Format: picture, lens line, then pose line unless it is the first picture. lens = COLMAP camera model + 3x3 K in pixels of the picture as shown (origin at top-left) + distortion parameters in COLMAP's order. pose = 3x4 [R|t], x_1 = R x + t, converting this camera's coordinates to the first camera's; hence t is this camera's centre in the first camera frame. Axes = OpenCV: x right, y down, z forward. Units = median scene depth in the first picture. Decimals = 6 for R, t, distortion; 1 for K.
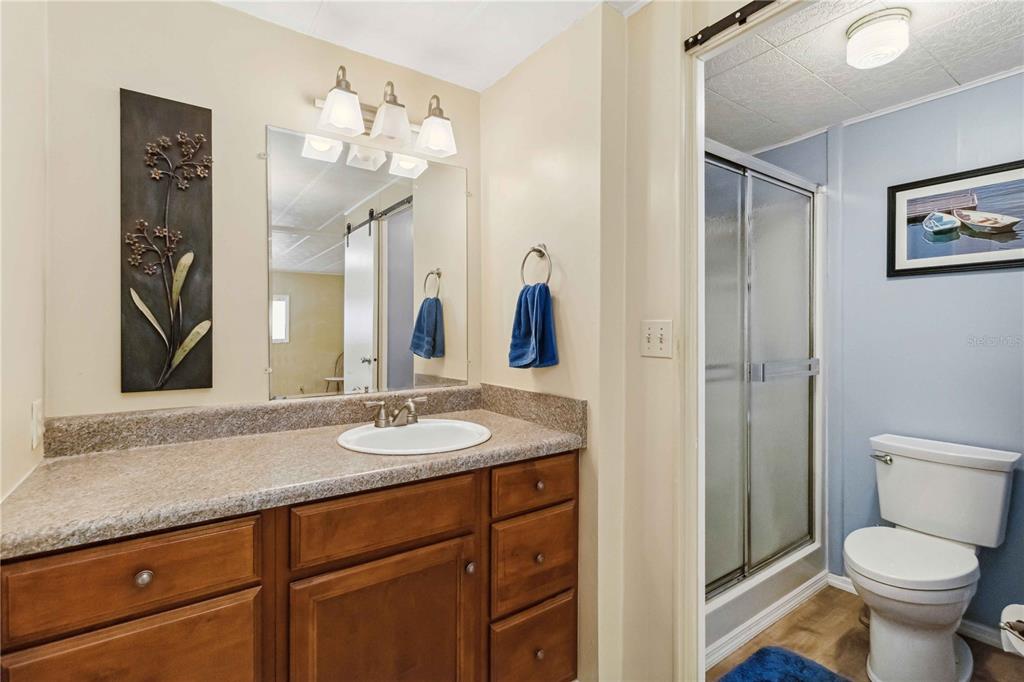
lens RADIAL K [[488.5, 0, 513.8], [0, 488.5, 340.1], [0, 0, 1]] dist [0.003494, -0.000238]
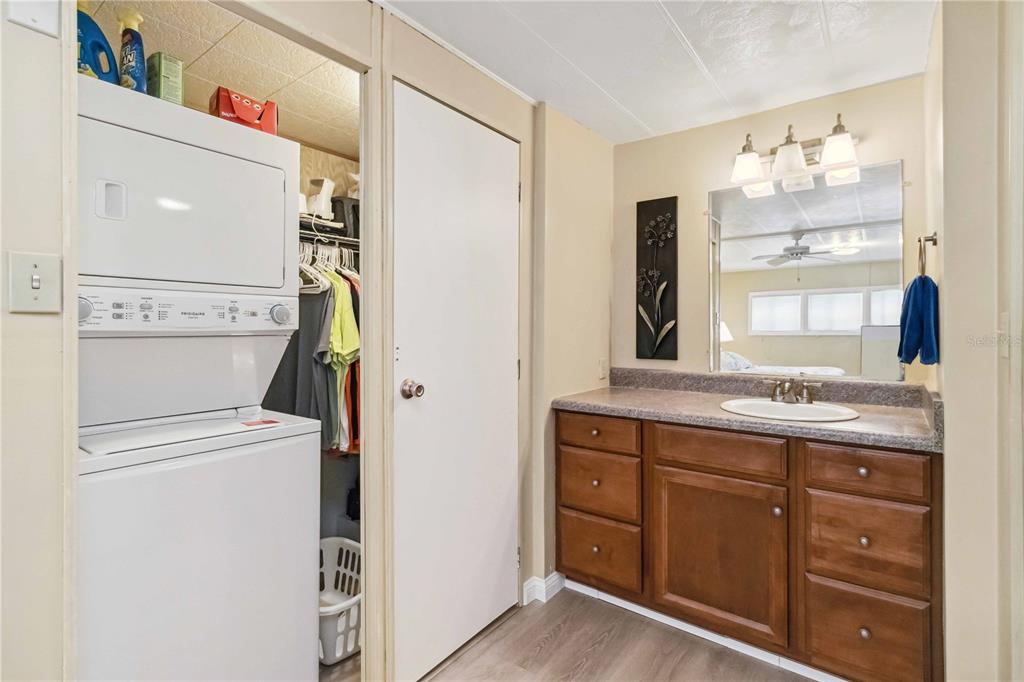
lens RADIAL K [[488.5, 0, 513.7], [0, 488.5, 332.2], [0, 0, 1]] dist [0.003494, -0.000238]
pose [[0.298473, 0.006592, -0.954395, 0.867562], [-0.014791, 0.999888, 0.002281, 0.005749], [0.954303, 0.013436, 0.298537, -0.042997]]
